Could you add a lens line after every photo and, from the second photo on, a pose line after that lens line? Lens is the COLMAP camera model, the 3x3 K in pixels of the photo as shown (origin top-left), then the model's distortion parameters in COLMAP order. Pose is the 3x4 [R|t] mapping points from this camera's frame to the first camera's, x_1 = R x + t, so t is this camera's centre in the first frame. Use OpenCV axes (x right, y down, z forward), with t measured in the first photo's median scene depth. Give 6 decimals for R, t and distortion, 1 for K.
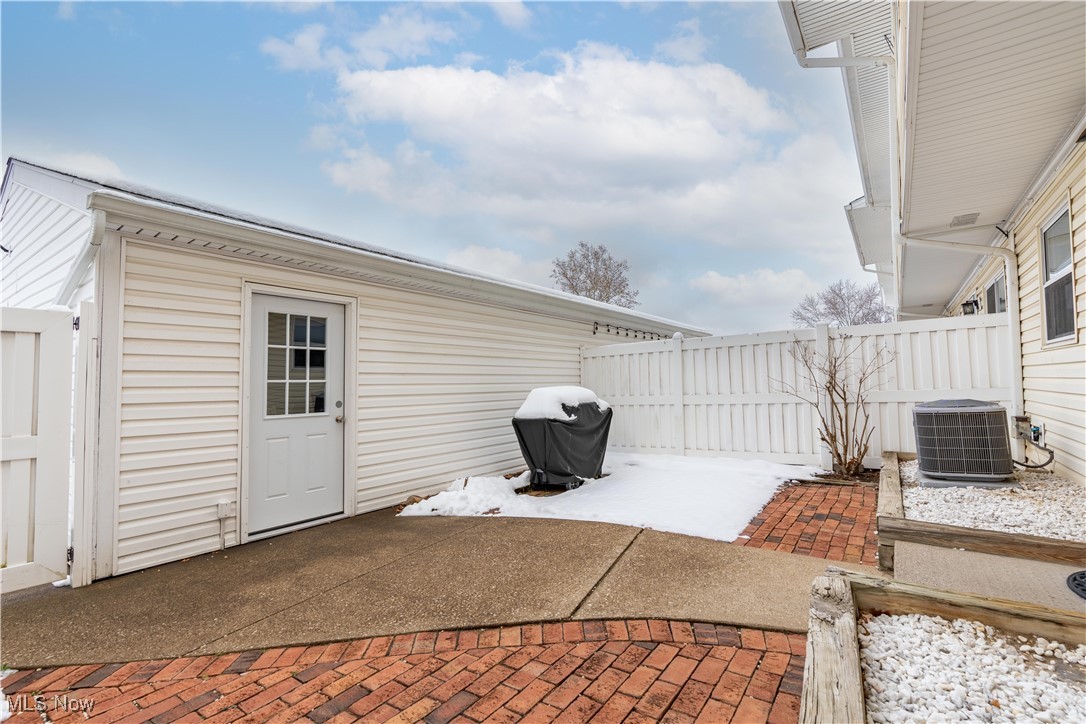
lens RADIAL K [[490.4, 0, 543.0], [0, 490.4, 362.0], [0, 0, 1]] dist [-0.003113, -0.000019]
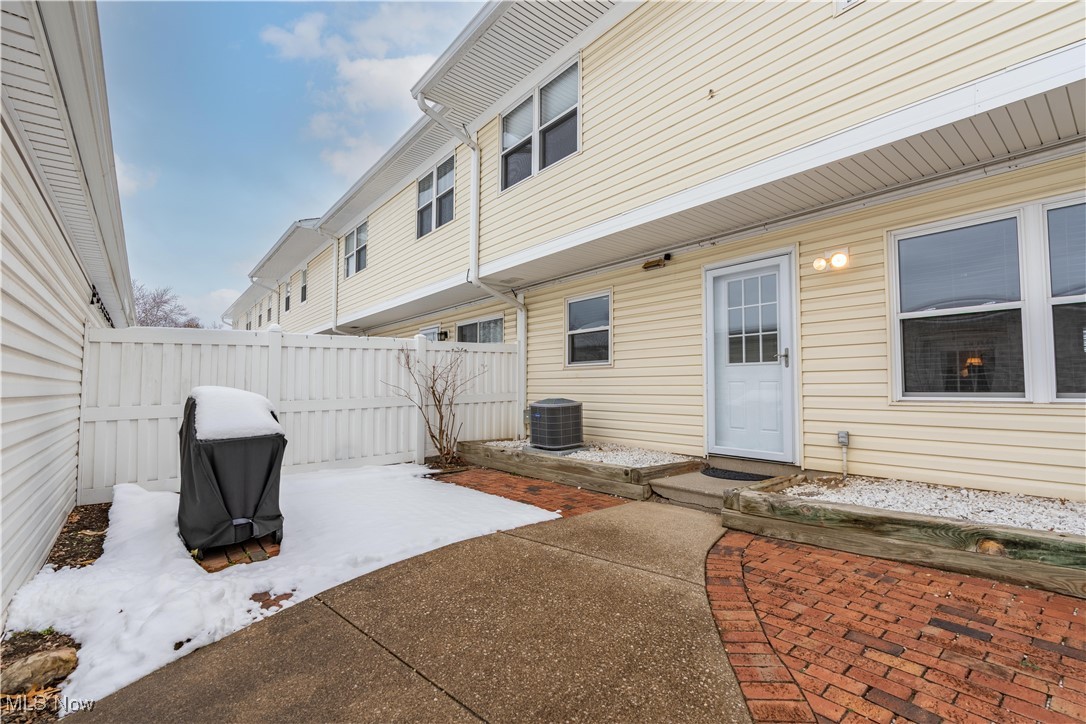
lens RADIAL K [[490.4, 0, 543.0], [0, 490.4, 362.0], [0, 0, 1]] dist [-0.003113, -0.000019]
pose [[0.250739, 0.070317, 0.965498, -0.877958], [-0.047748, 0.997043, -0.060214, 0.072602], [-0.966877, -0.031003, 0.253355, 0.825798]]
